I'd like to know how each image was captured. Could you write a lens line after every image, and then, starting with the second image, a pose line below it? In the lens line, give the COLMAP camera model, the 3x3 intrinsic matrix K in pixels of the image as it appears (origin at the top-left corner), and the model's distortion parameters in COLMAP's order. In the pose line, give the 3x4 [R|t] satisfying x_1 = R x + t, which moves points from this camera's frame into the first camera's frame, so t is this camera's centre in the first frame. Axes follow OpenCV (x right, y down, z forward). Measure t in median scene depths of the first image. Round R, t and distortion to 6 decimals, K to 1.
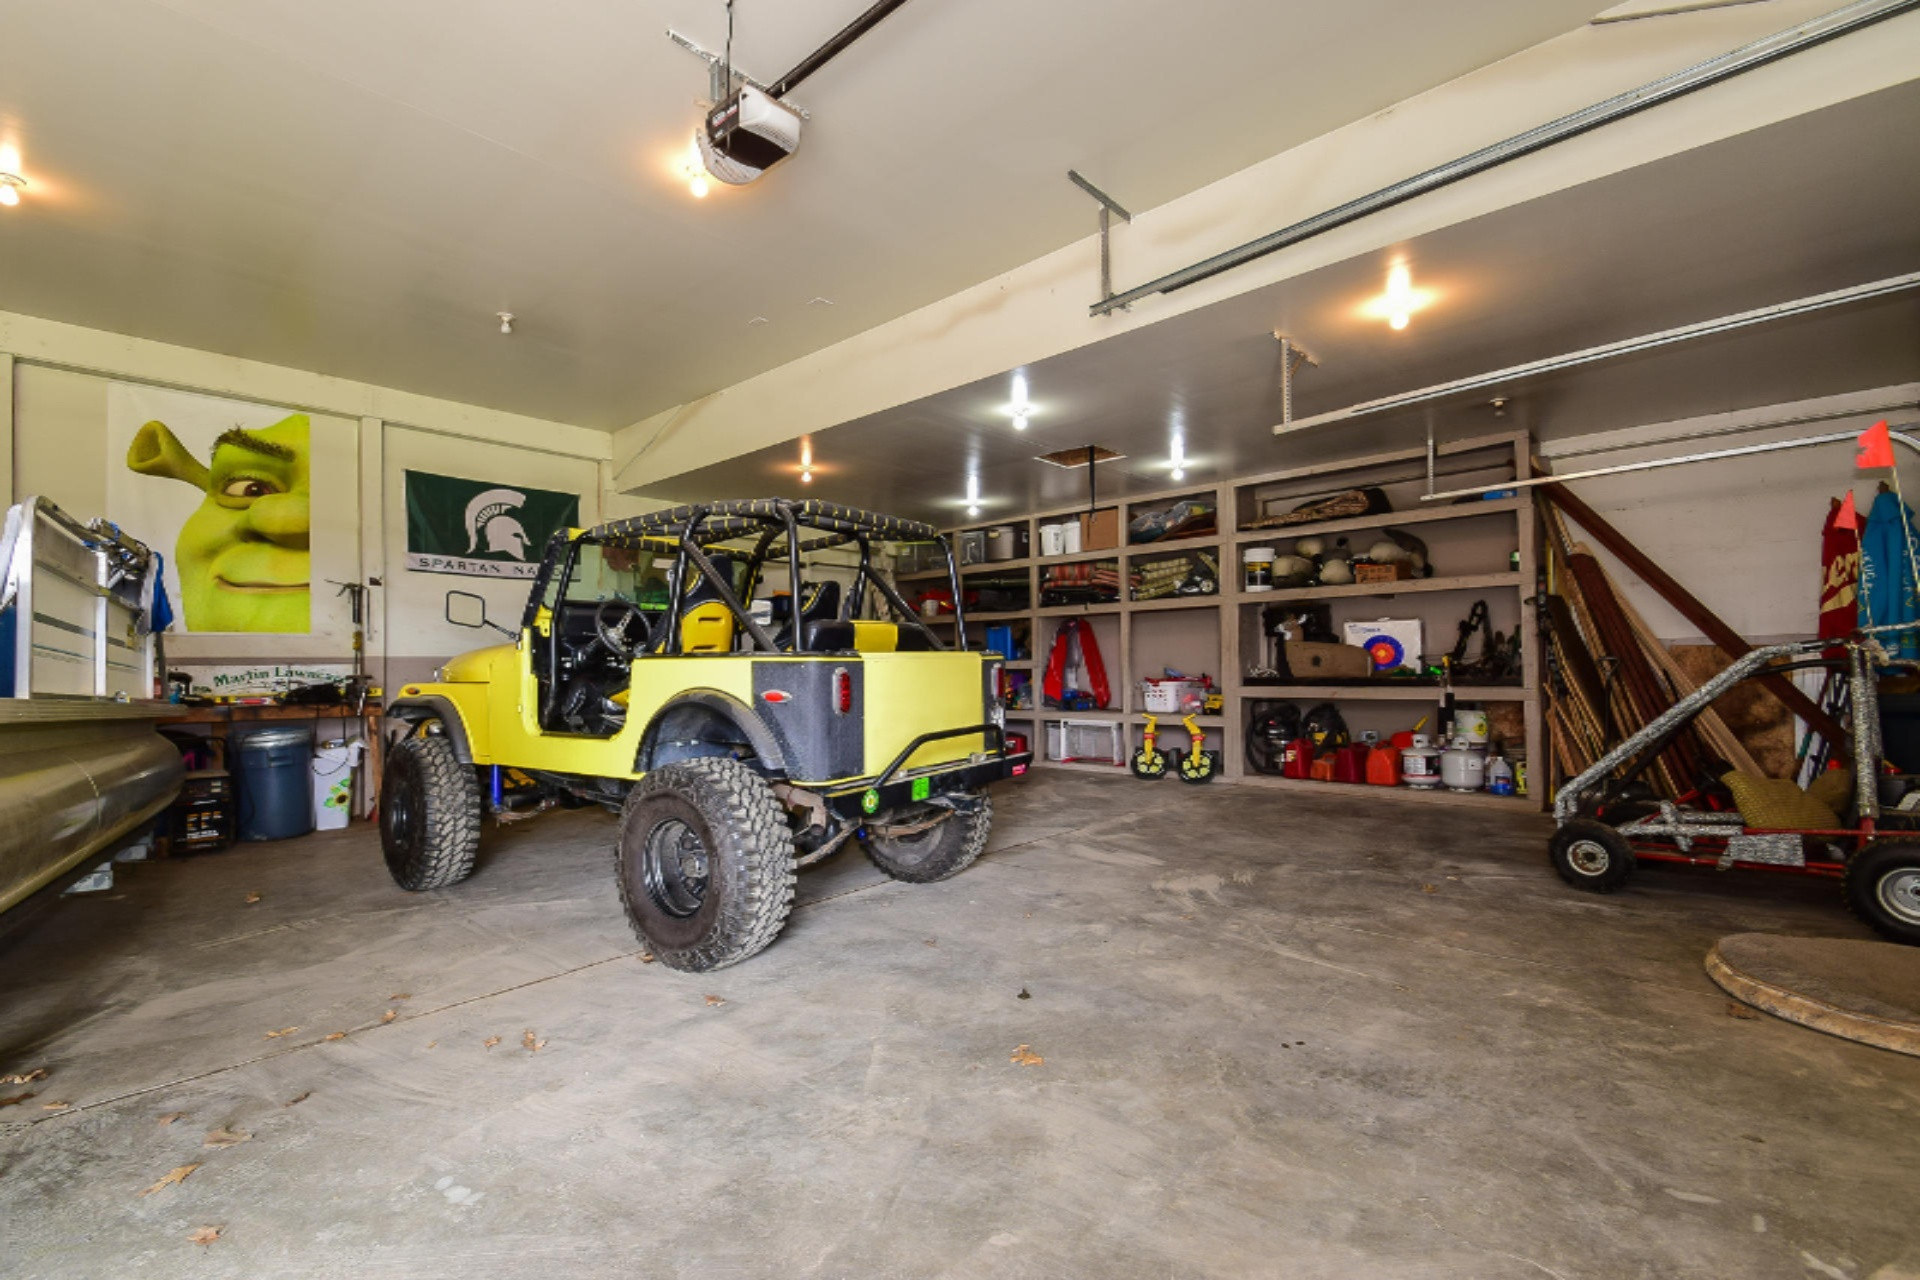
lens RADIAL K [[836.1, 0, 960.0], [0, 836.1, 640.0], [0, 0, 1]] dist [-0.002352, -0.000155]
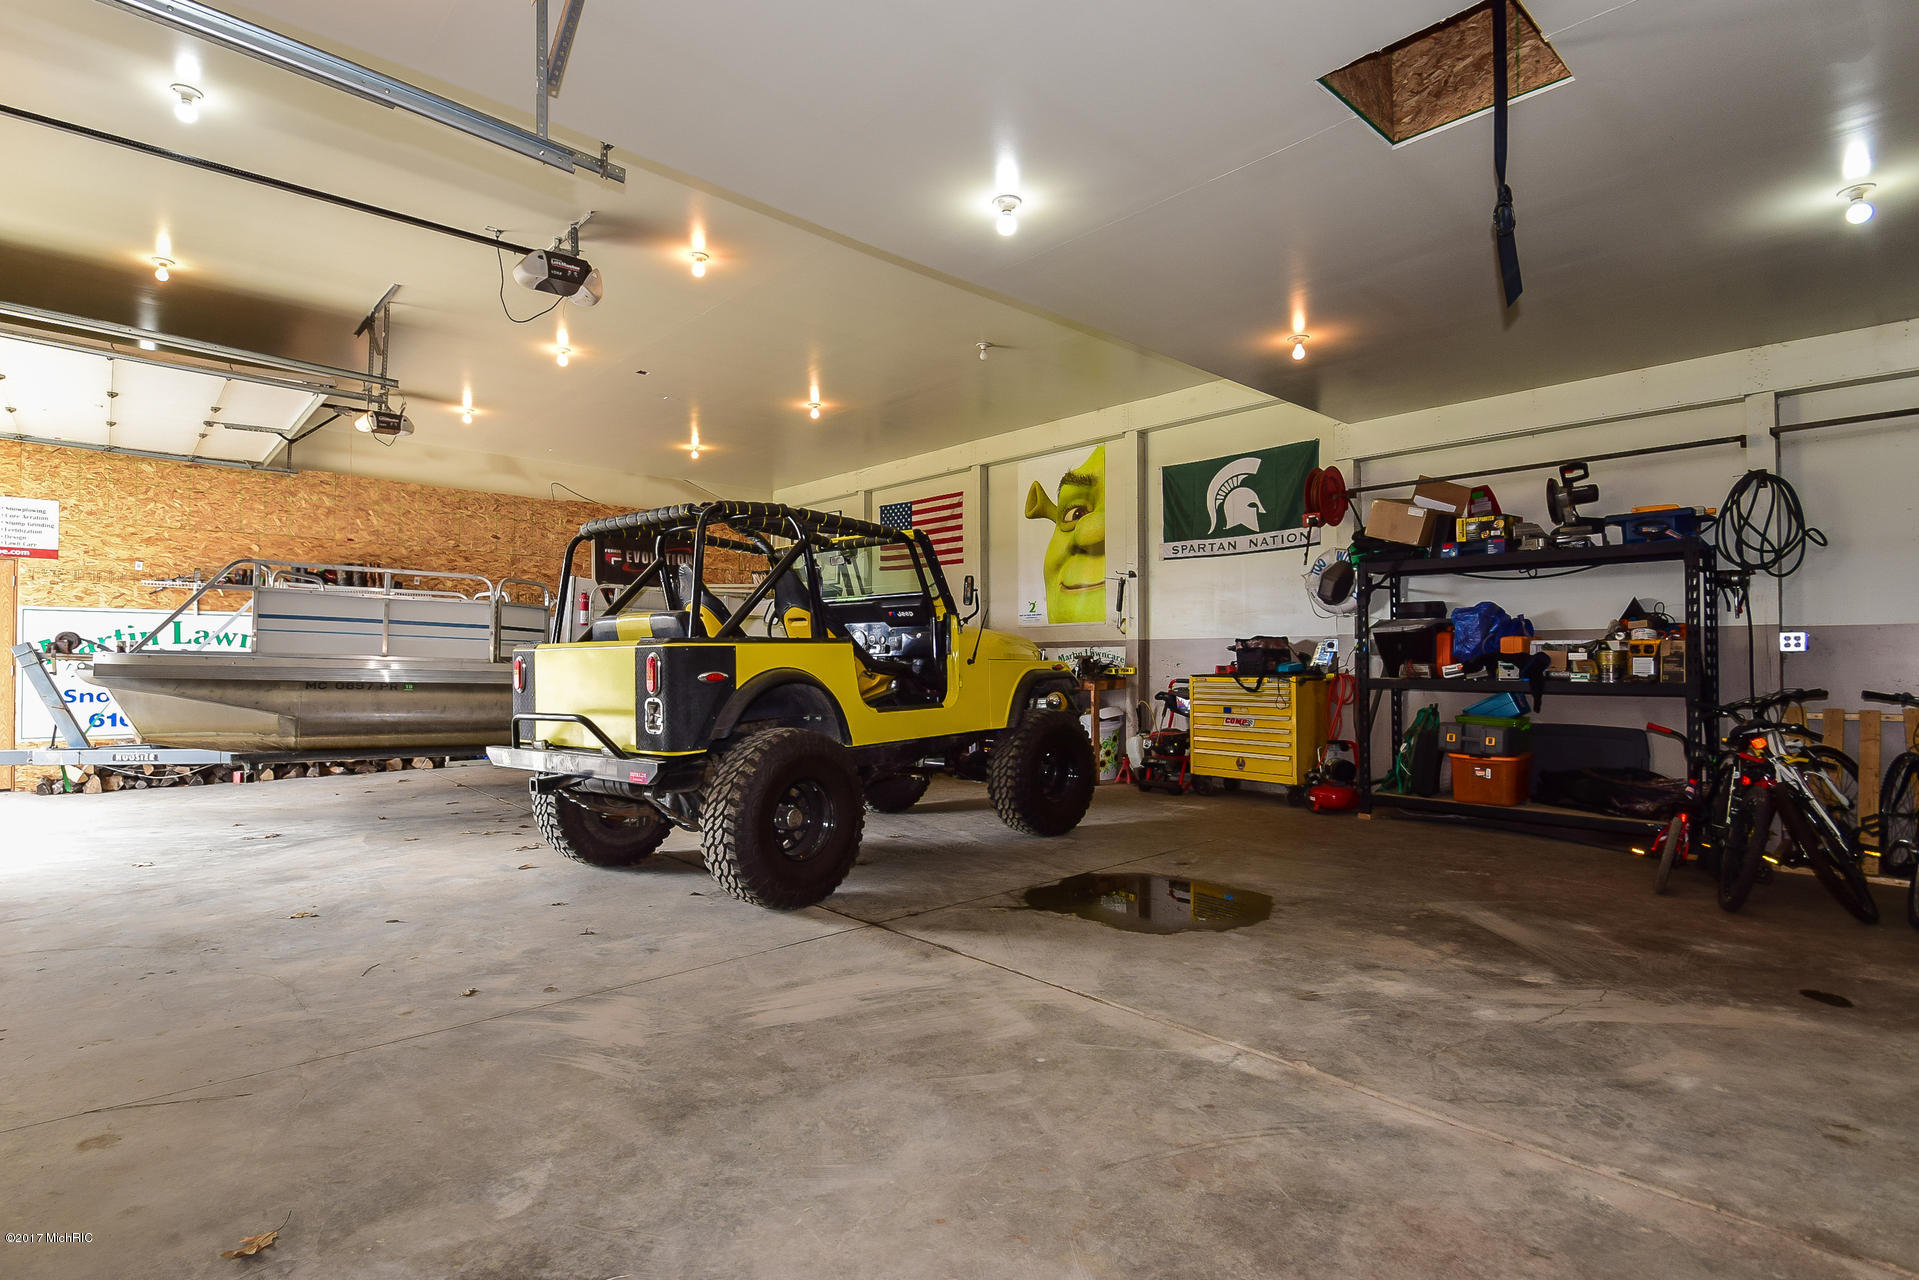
lens RADIAL K [[957.7, 0, 959.5], [0, 957.7, 640.0], [0, 0, 1]] dist [-0.019983, 0.000082]
pose [[-0.100303, -0.004898, -0.994945, 0.681781], [0.039210, 0.999192, -0.008872, 0.024552], [0.994184, -0.039902, -0.100030, 0.968846]]
